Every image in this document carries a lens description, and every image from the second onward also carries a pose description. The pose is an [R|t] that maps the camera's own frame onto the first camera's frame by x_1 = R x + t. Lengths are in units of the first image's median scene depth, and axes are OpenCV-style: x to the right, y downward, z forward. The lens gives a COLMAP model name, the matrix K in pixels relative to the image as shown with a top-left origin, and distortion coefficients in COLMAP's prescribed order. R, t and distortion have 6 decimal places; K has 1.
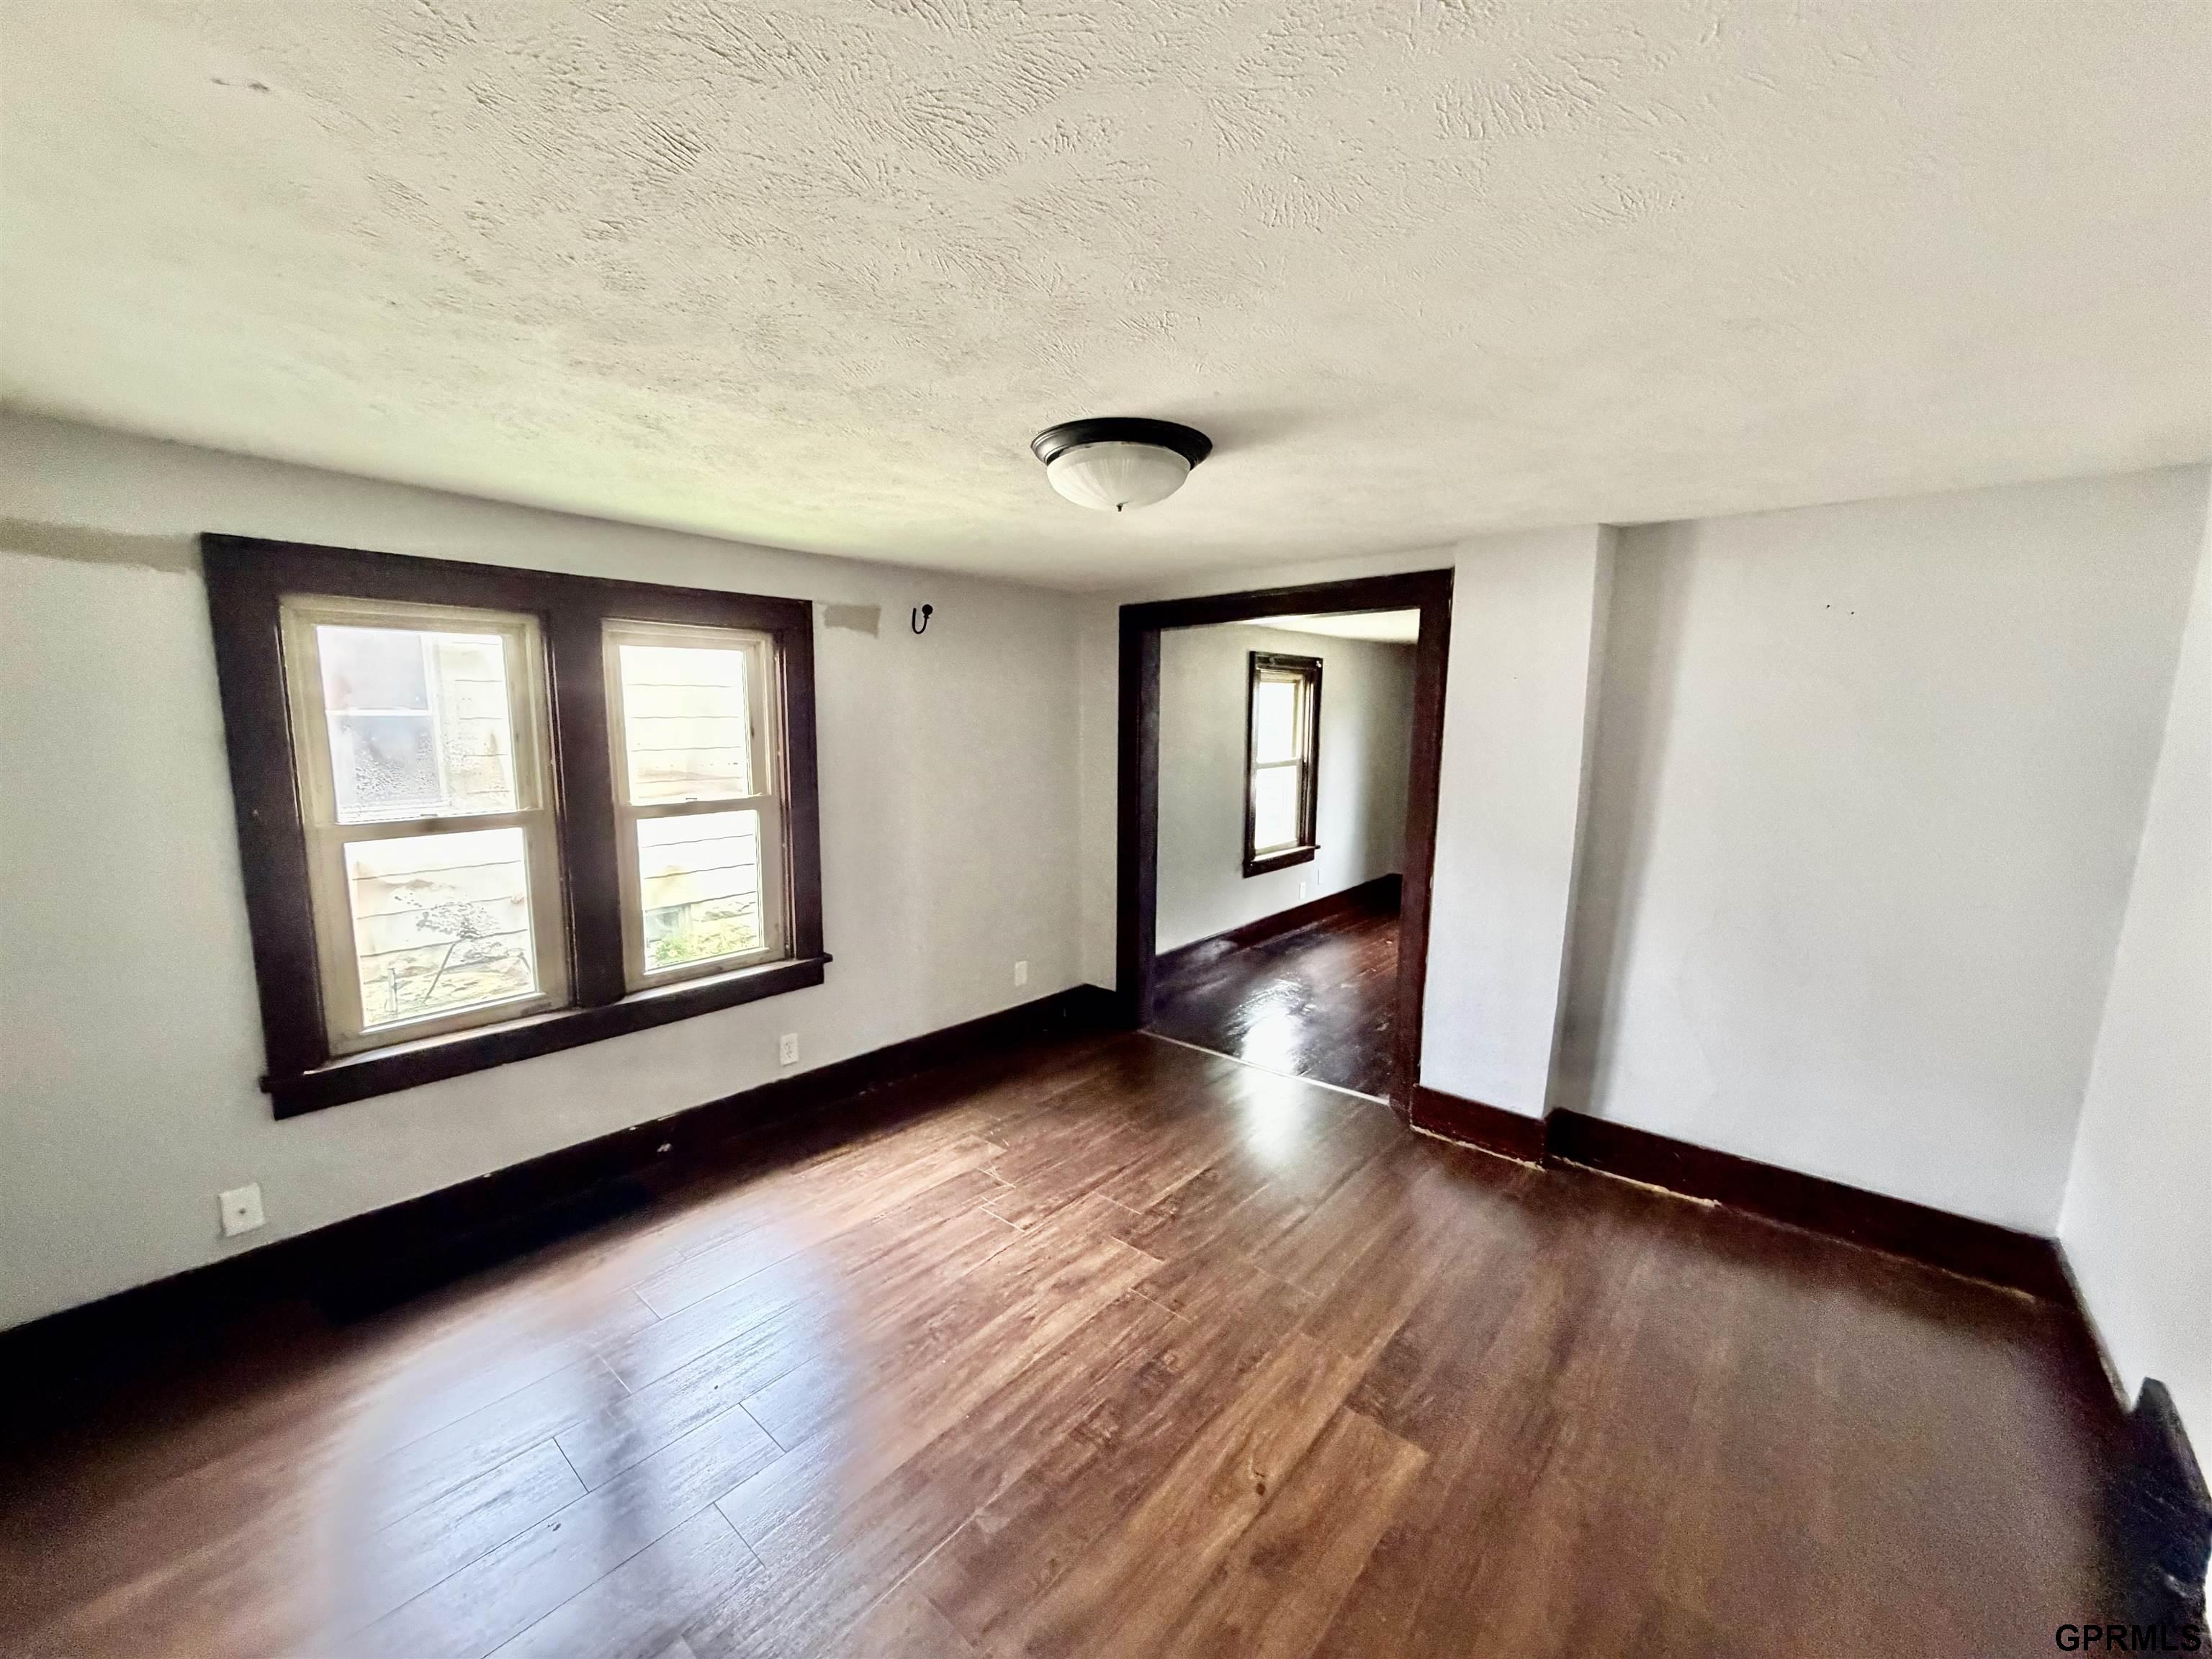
lens RADIAL K [[893.0, 0, 1095.6], [0, 893.0, 832.9], [0, 0, 1]] dist [0.002211, 0.000009]
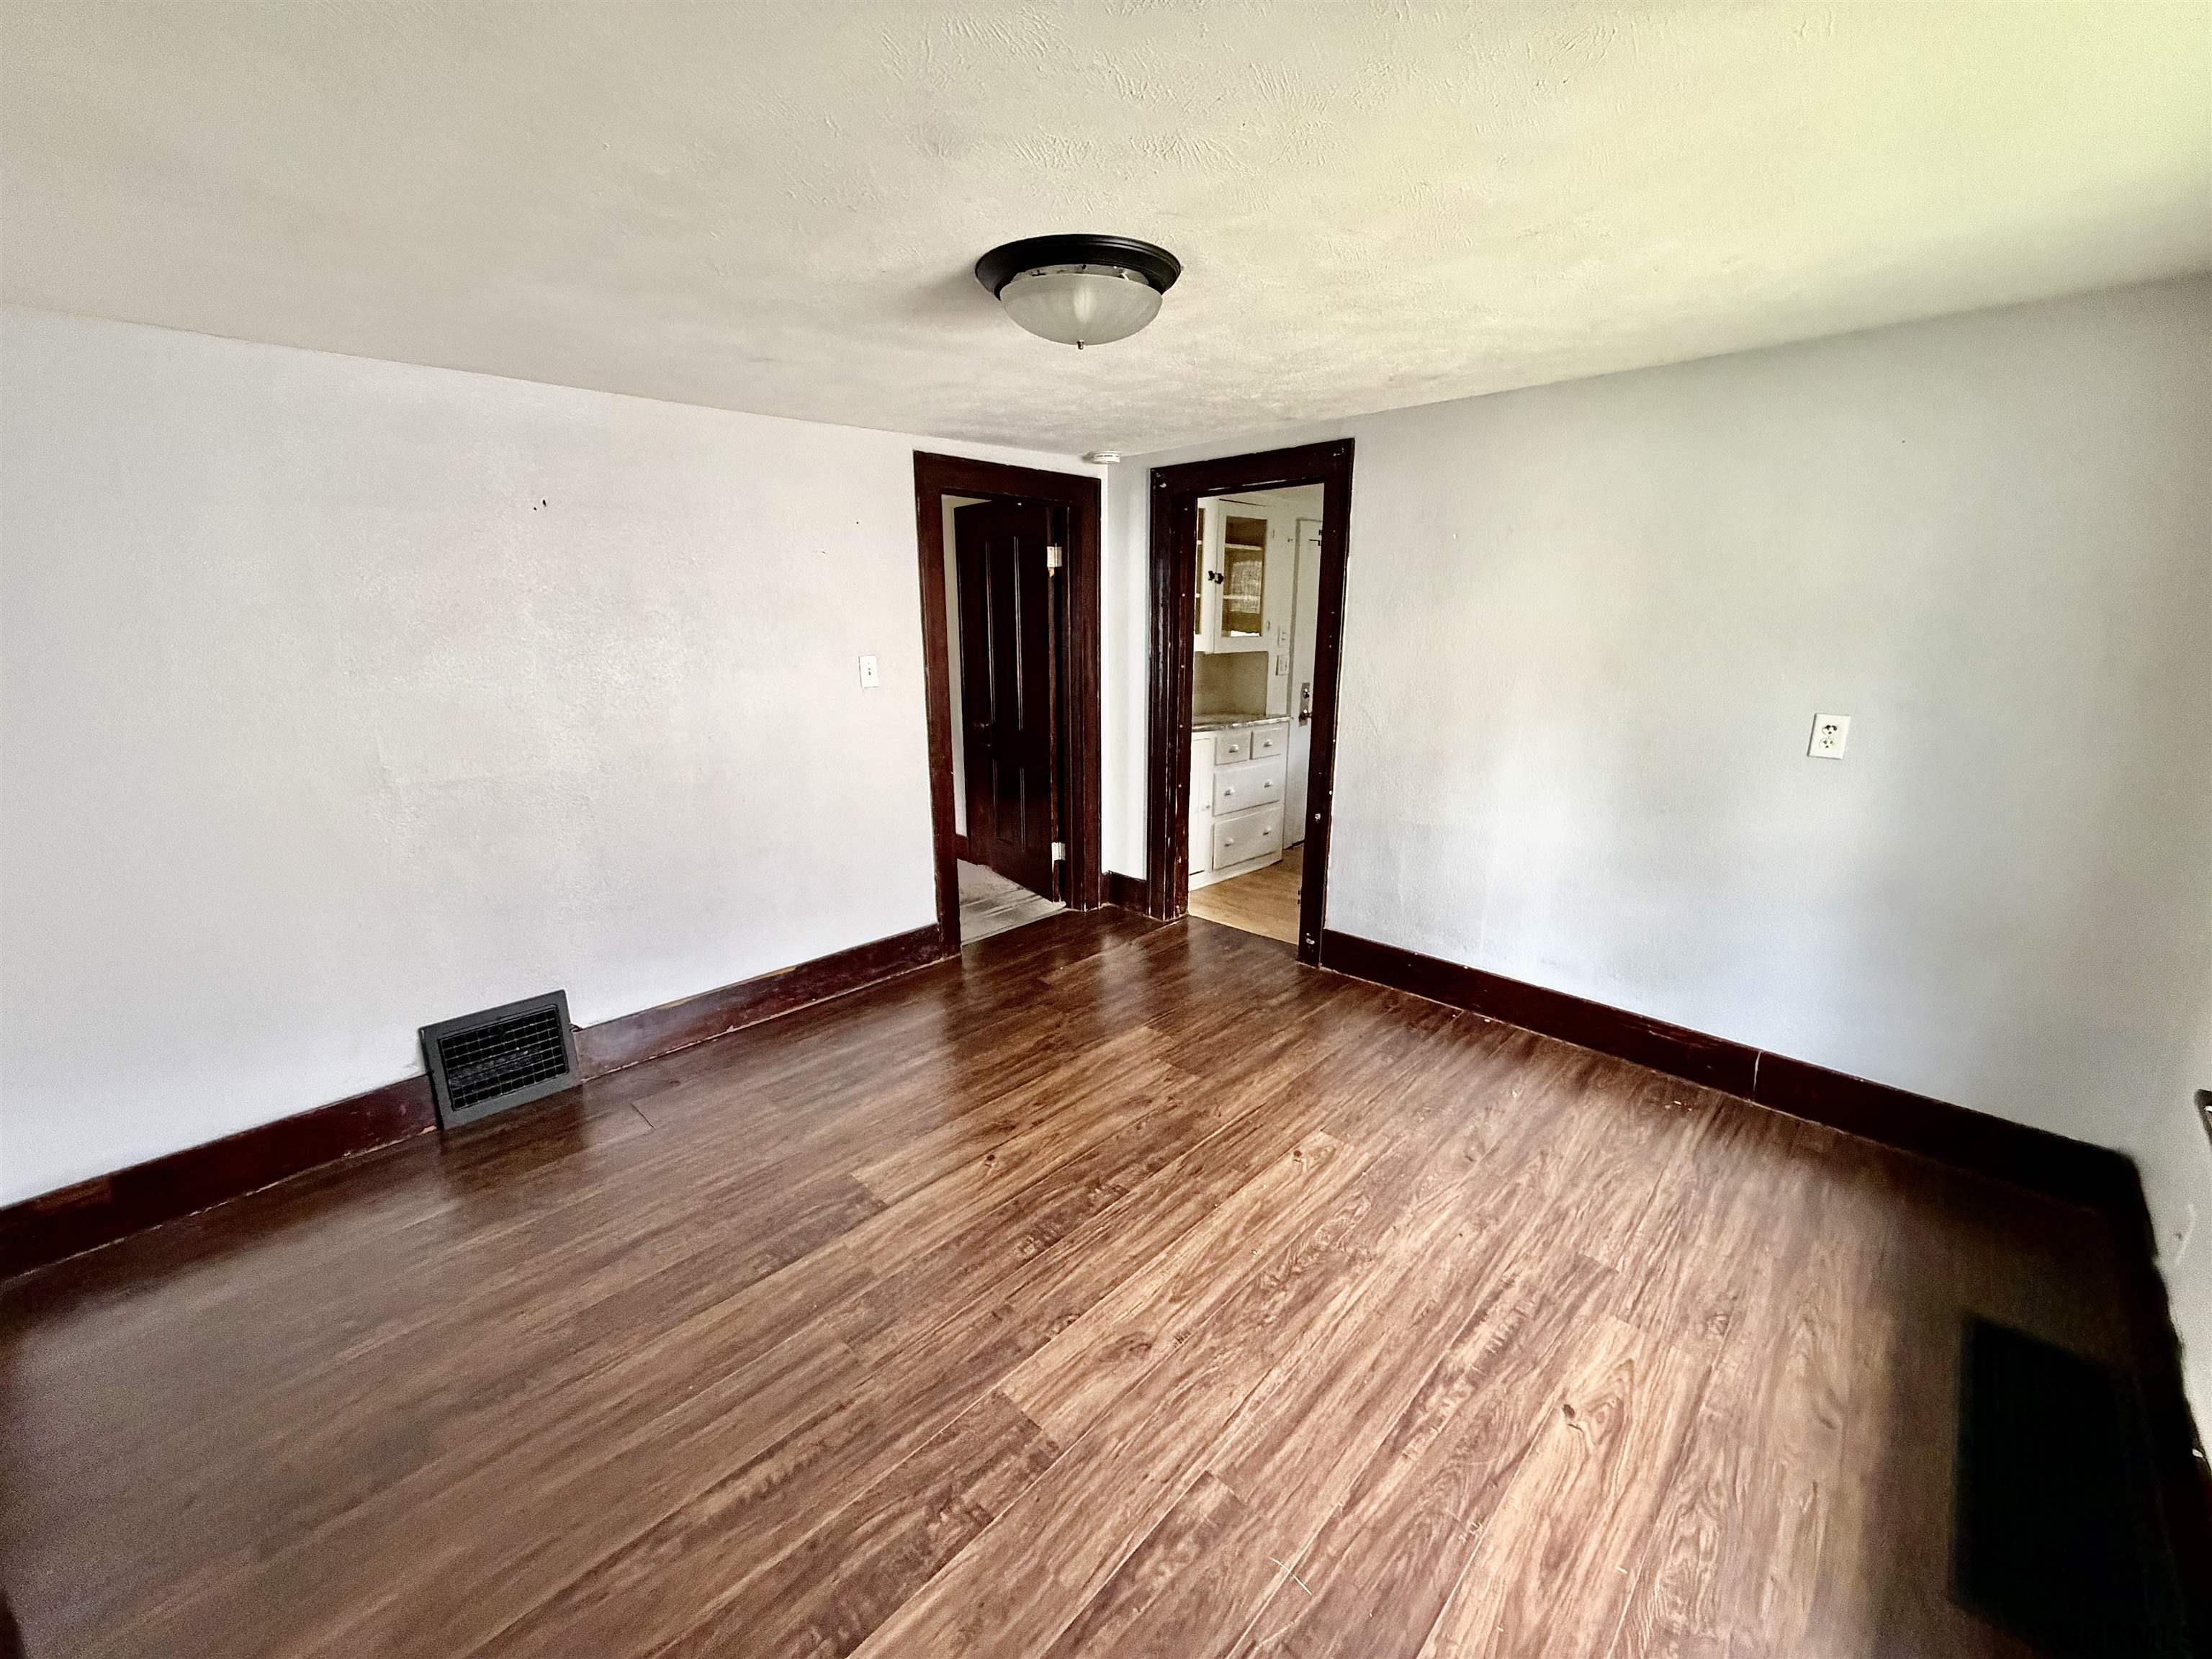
lens RADIAL K [[893.0, 0, 1095.6], [0, 893.0, 832.9], [0, 0, 1]] dist [0.002211, 0.000009]
pose [[-0.998111, -0.018666, 0.058526, -0.037670], [0.005962, 0.918788, 0.394707, -0.210412], [-0.061141, 0.394310, -0.916941, 1.573146]]
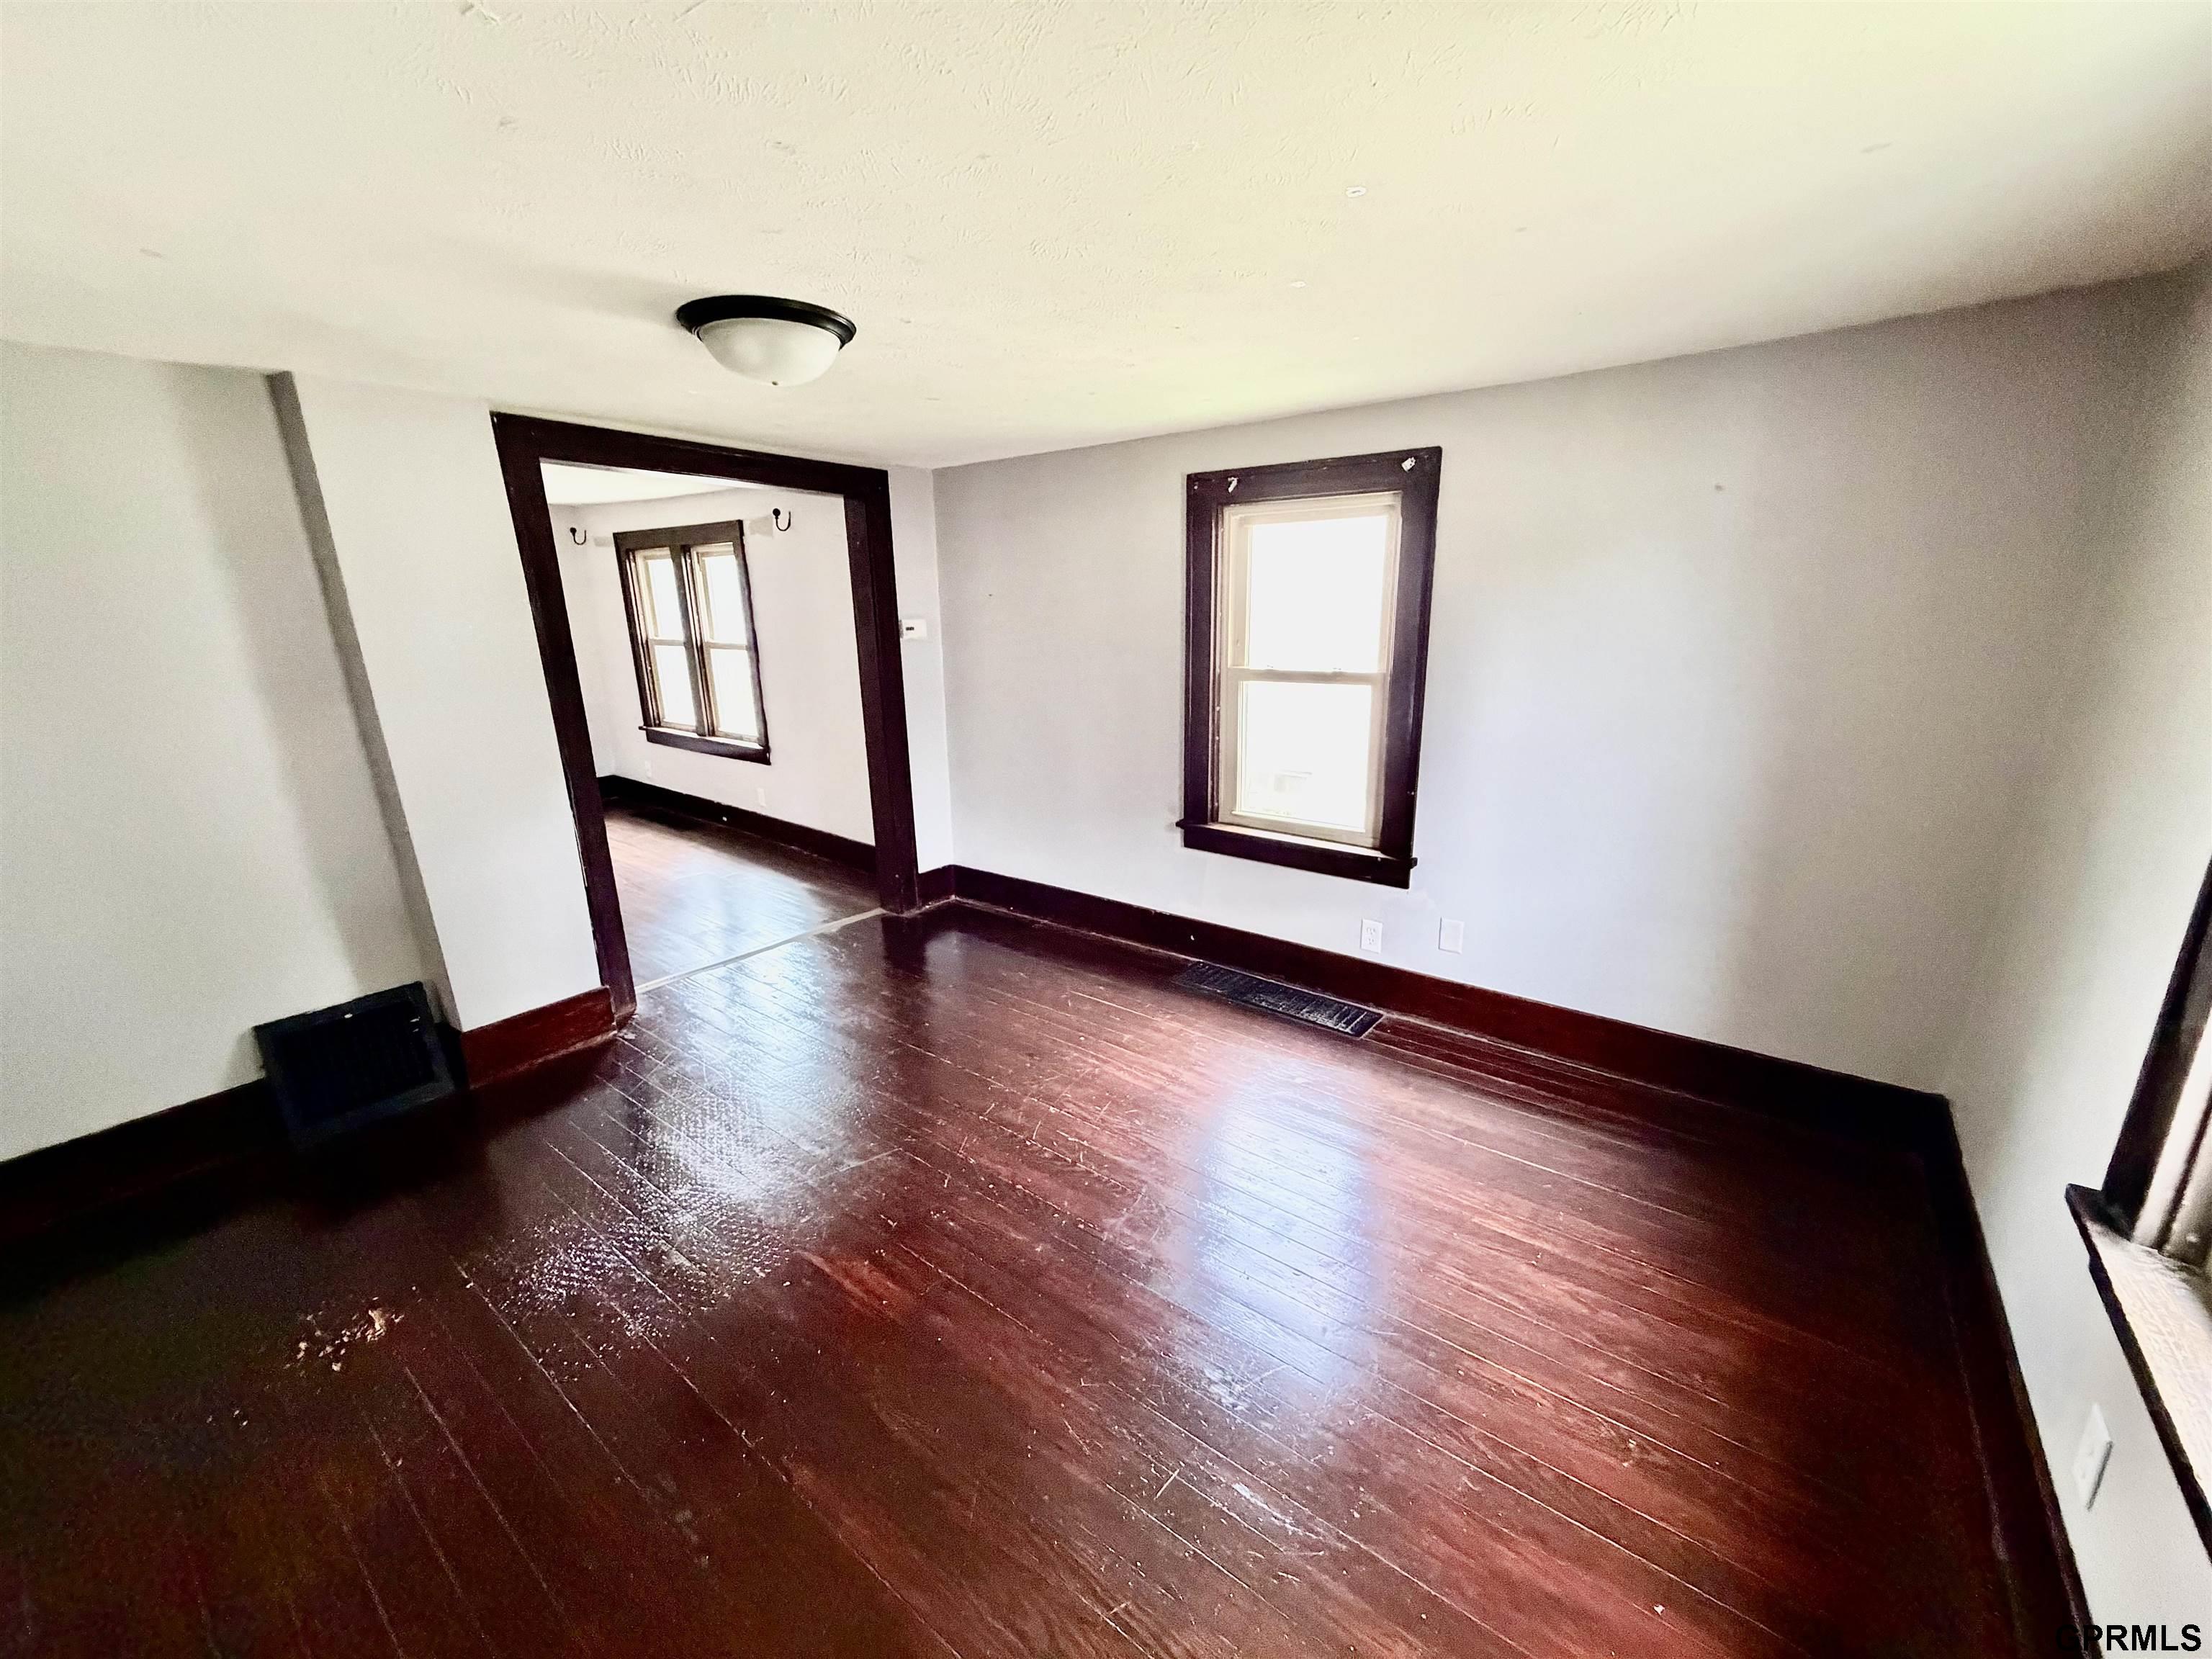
lens RADIAL K [[893.0, 0, 1095.6], [0, 893.0, 832.9], [0, 0, 1]] dist [0.002211, 0.000009]
pose [[0.062609, 0.255382, -0.964811, 1.935305], [-0.114649, 0.962148, 0.247237, -0.266059], [0.991431, 0.095135, 0.089518, 2.147328]]
